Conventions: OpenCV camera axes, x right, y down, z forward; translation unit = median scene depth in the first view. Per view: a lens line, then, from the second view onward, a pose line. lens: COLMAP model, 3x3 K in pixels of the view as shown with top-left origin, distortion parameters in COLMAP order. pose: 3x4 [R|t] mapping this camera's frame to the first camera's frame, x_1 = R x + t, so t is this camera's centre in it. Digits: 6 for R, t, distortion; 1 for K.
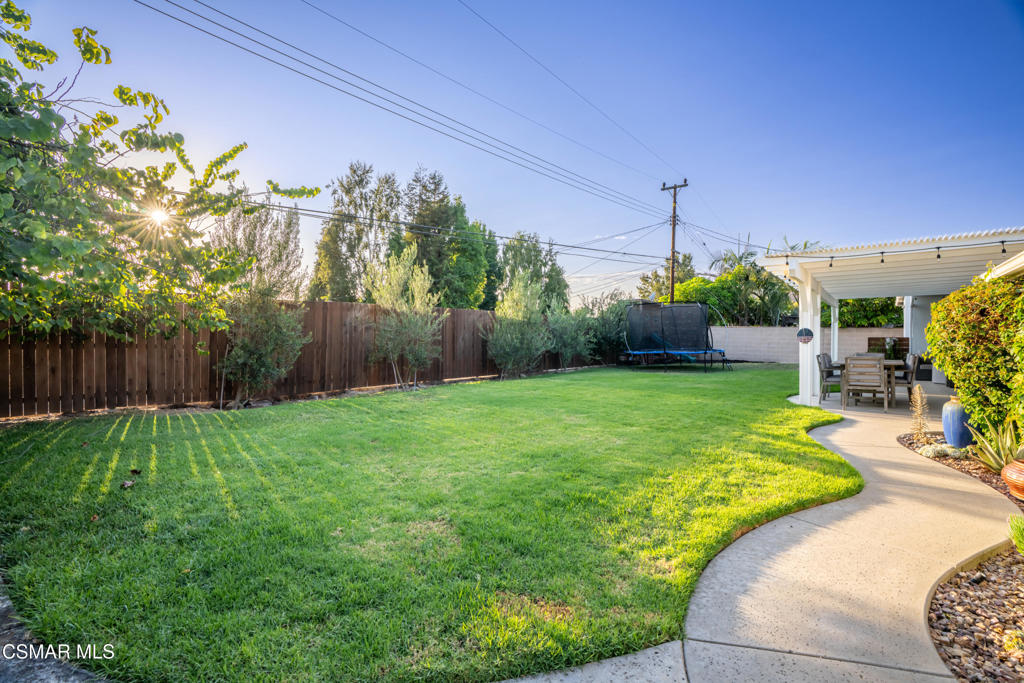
lens RADIAL K [[465.1, 0, 512.0], [0, 465.1, 341.5], [0, 0, 1]] dist [-0.032293, 0.000376]
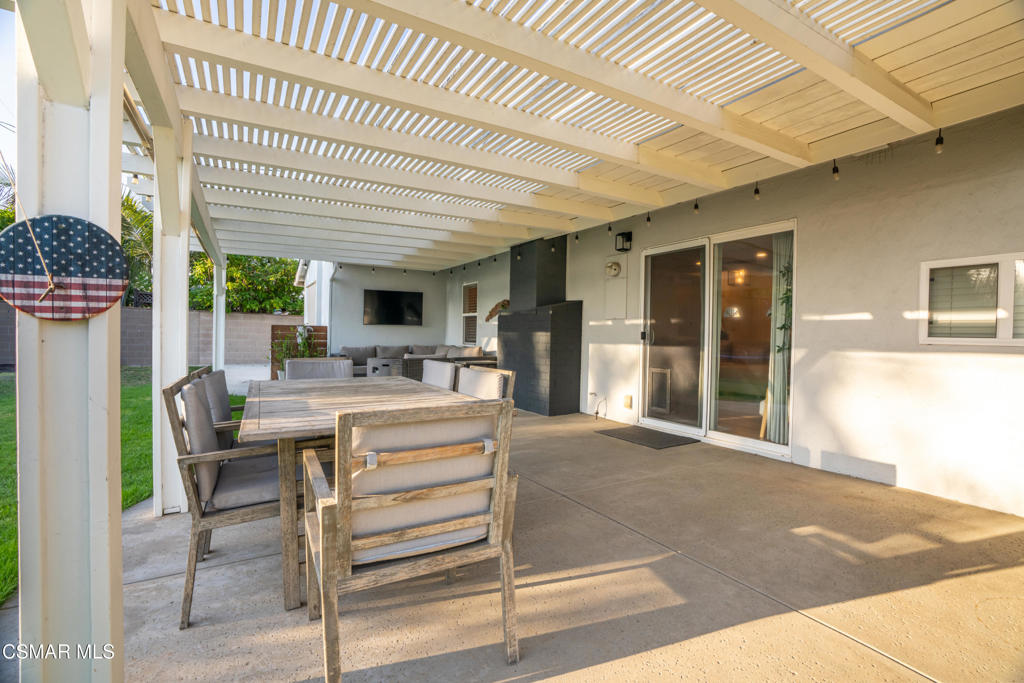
lens RADIAL K [[472.9, 0, 512.0], [0, 472.9, 341.5], [0, 0, 1]] dist [0.000304, 0.000105]
pose [[0.376237, -0.008531, 0.926484, 0.298733], [-0.006944, 0.999904, 0.012027, 0.003357], [-0.926497, -0.010958, 0.376141, 0.440411]]
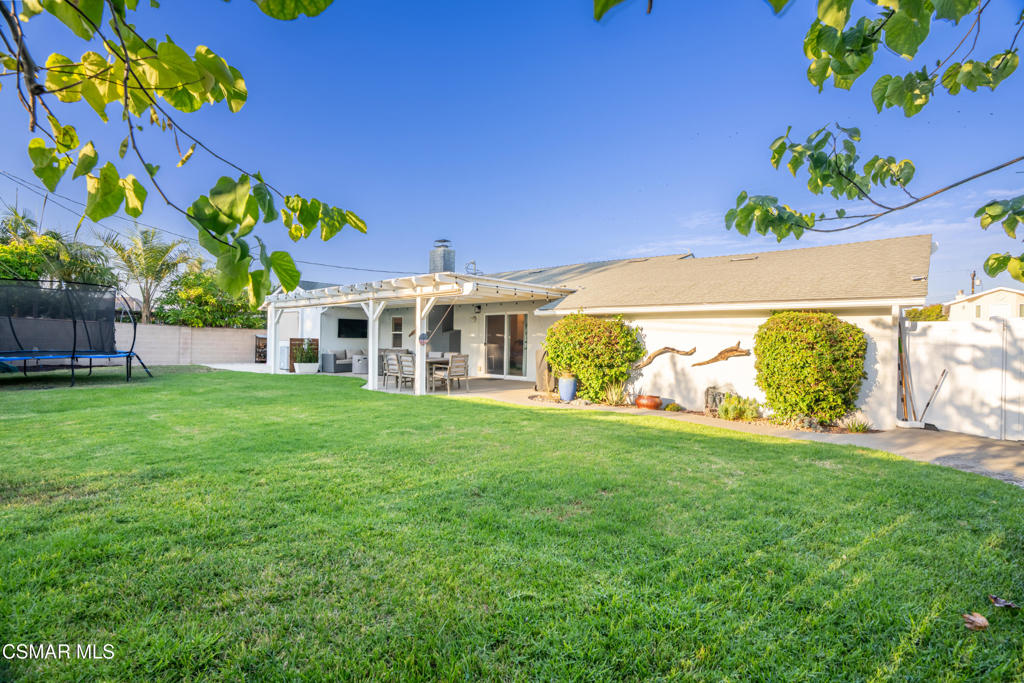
lens RADIAL K [[465.1, 0, 512.0], [0, 465.1, 341.5], [0, 0, 1]] dist [-0.032293, 0.000376]
pose [[0.000331, 0.008058, 0.999967, -0.394534], [-0.006709, 0.999945, -0.008056, 0.006215], [-0.999977, -0.006706, 0.000385, 0.422601]]
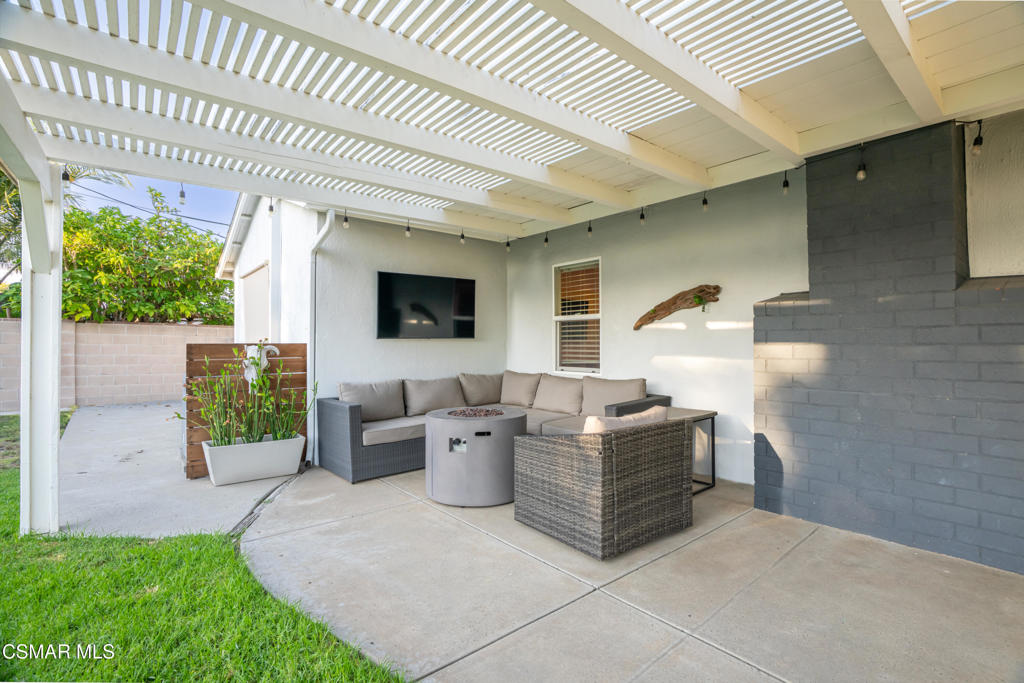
lens RADIAL K [[465.1, 0, 512.0], [0, 465.1, 341.5], [0, 0, 1]] dist [-0.032293, 0.000376]
pose [[0.210914, 0.007413, 0.977477, 0.528912], [0.010018, 0.999902, -0.009745, -0.004711], [-0.977453, 0.011848, 0.210819, 0.718116]]
